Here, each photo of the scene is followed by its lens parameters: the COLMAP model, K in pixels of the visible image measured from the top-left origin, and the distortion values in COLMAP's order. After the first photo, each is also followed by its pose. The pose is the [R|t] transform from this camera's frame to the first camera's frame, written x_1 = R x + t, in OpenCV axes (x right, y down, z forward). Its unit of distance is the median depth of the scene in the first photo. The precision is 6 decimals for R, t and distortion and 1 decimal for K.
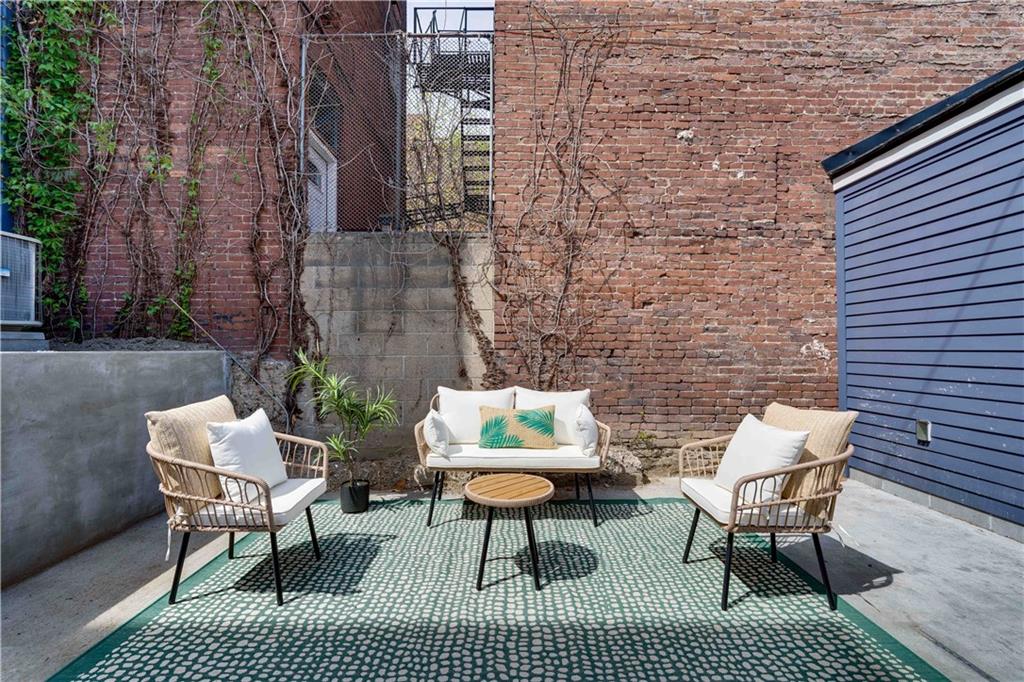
lens RADIAL K [[457.8, 0, 512.2], [0, 457.8, 343.9], [0, 0, 1]] dist [-0.000301, -0.000038]
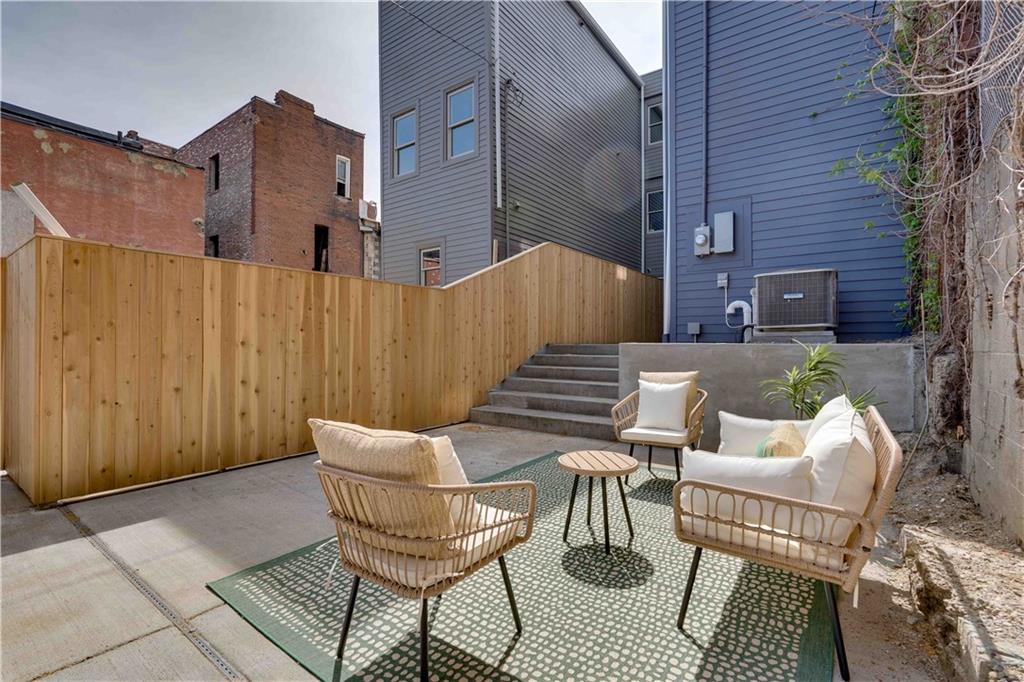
lens RADIAL K [[457.8, 0, 513.7], [0, 457.8, 342.6], [0, 0, 1]] dist [-0.000301, -0.000038]
pose [[-0.613350, -0.008585, -0.789765, 1.044736], [0.003153, 0.999906, -0.013318, 0.040221], [0.789805, -0.010659, -0.613265, 1.577458]]
